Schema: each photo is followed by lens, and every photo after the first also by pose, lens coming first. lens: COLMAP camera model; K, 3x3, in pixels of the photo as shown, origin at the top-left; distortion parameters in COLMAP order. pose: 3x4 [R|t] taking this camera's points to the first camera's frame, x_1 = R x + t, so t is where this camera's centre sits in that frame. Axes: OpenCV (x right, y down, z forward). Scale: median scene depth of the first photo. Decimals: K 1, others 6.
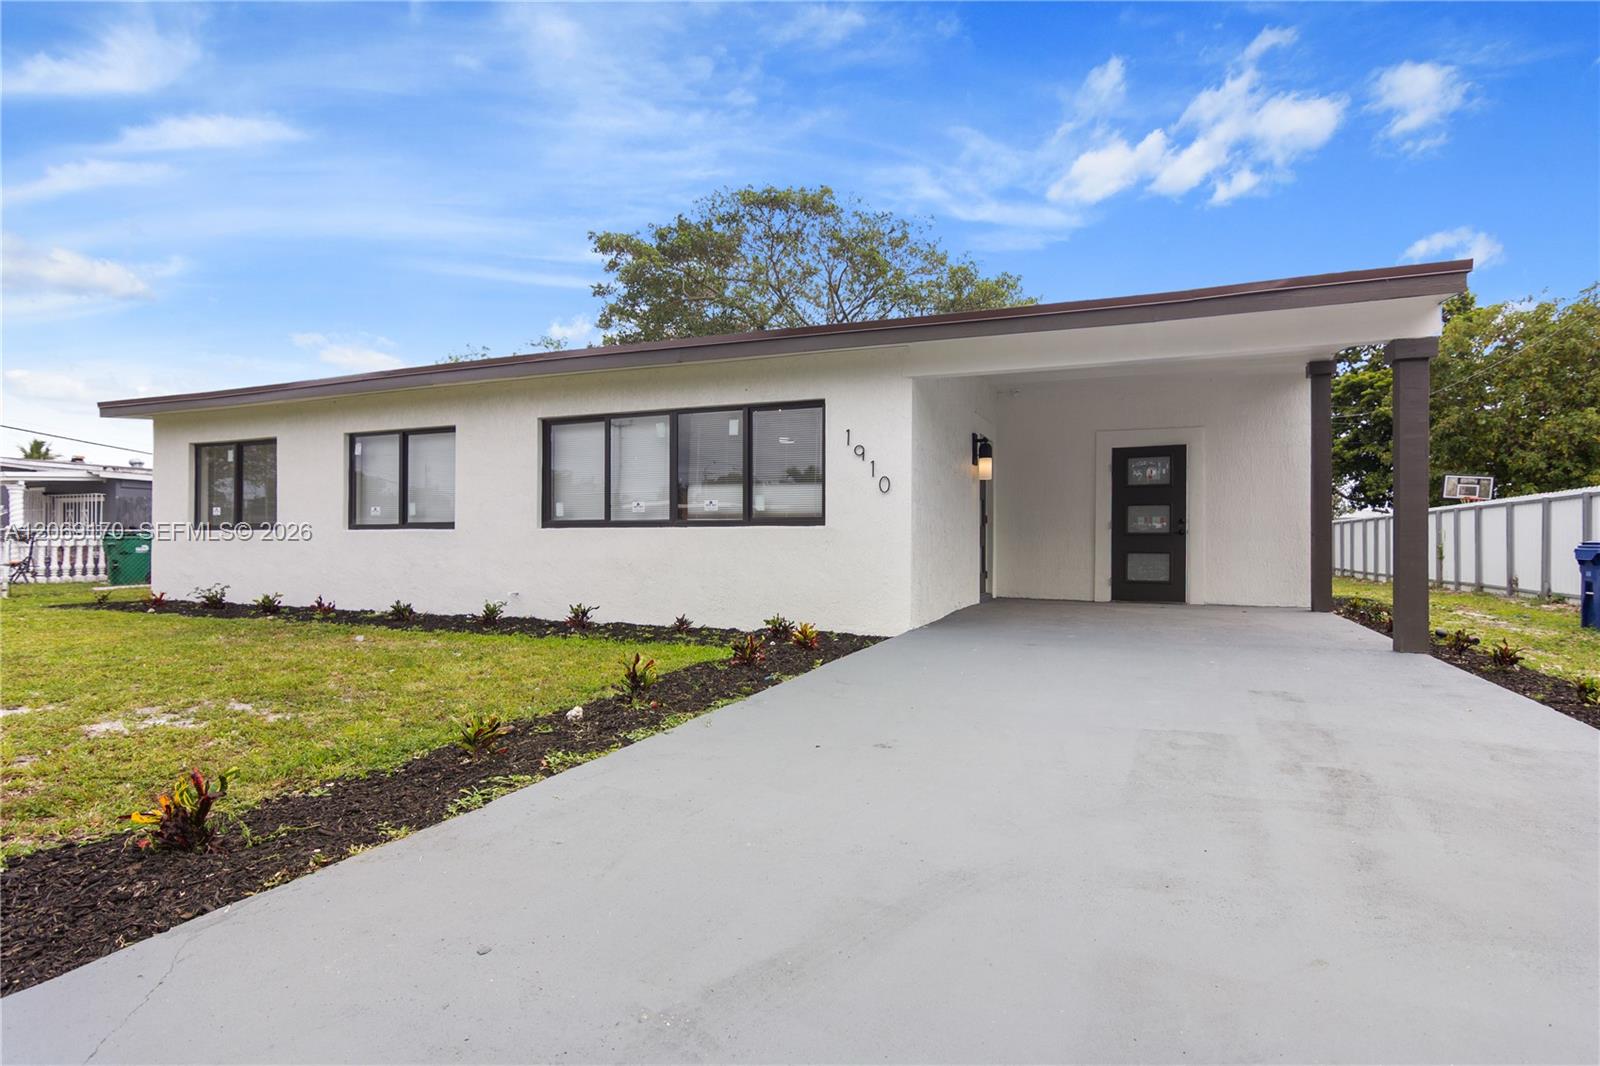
lens RADIAL K [[799.6, 0, 798.2], [0, 799.6, 537.1], [0, 0, 1]] dist [-0.000338, 0.000017]
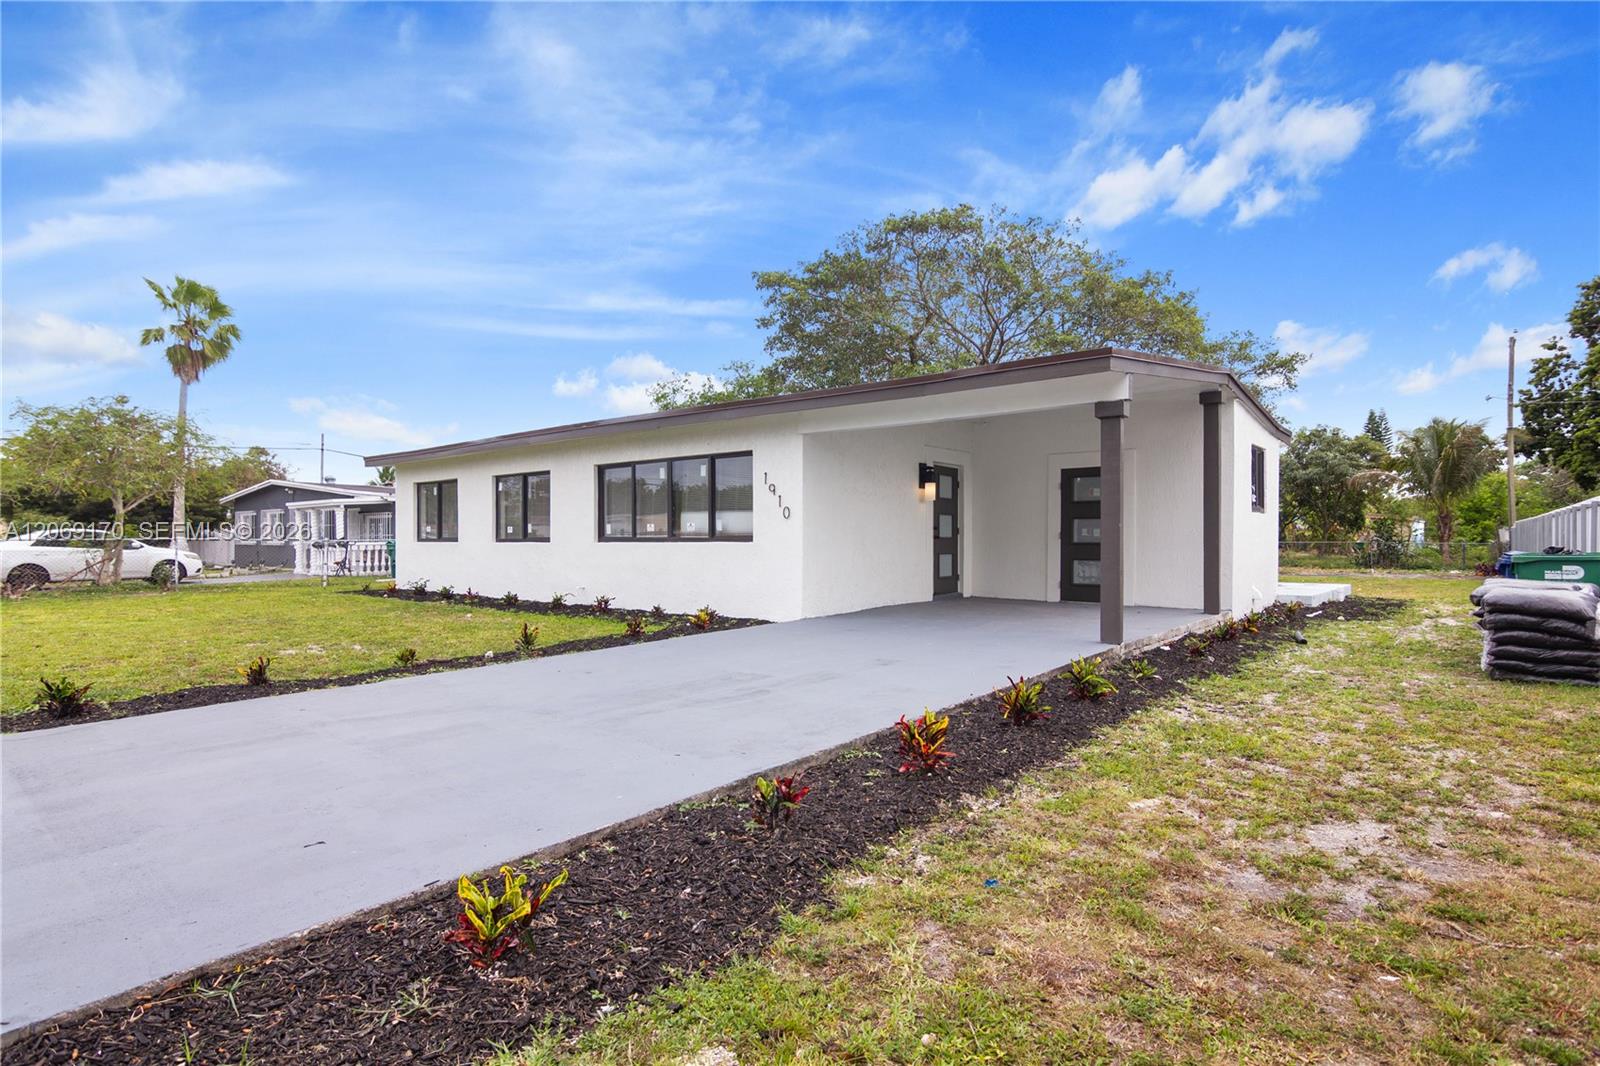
lens RADIAL K [[799.6, 0, 798.2], [0, 799.6, 537.1], [0, 0, 1]] dist [-0.000338, 0.000017]
pose [[0.956766, -0.005097, -0.290815, 0.360558], [0.006473, 0.999972, 0.003770, -0.019340], [0.290788, -0.005490, 0.956772, -0.212172]]
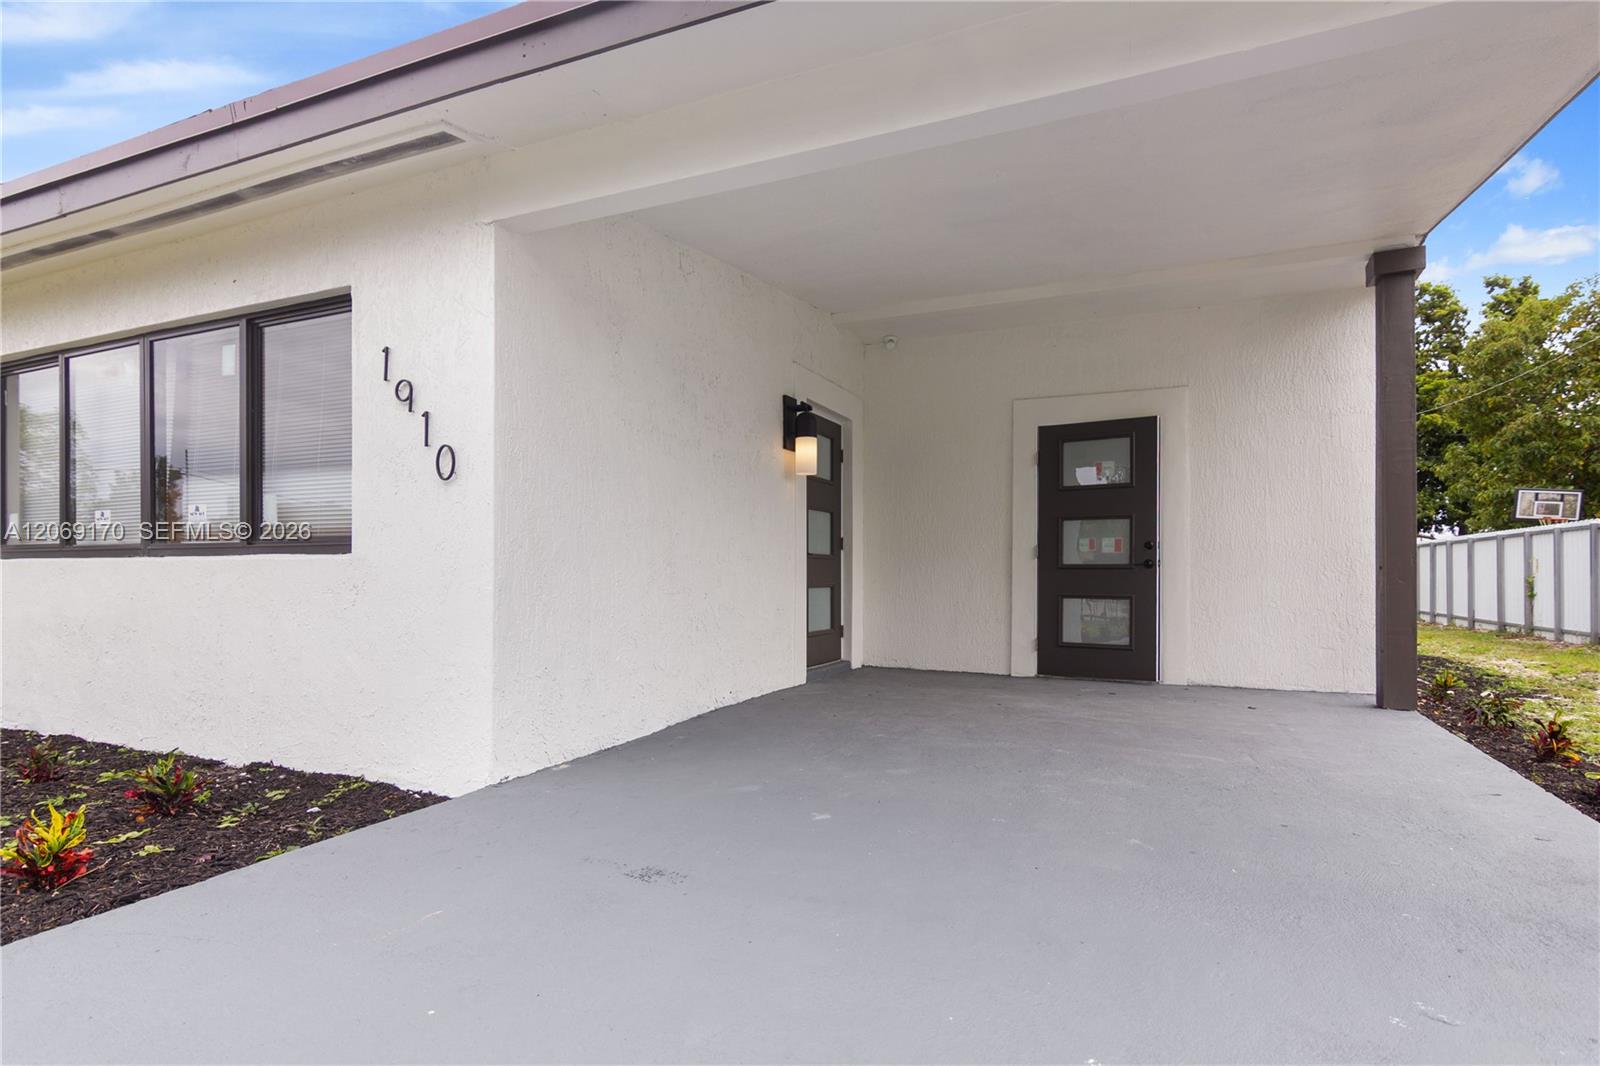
lens RADIAL K [[804.2, 0, 795.0], [0, 804.2, 567.5], [0, 0, 1]] dist [0.001530, 0.000697]
pose [[0.999742, -0.002120, -0.022624, 0.217035], [0.002134, 0.999998, 0.000613, -0.003846], [0.022623, -0.000662, 0.999744, 0.373540]]
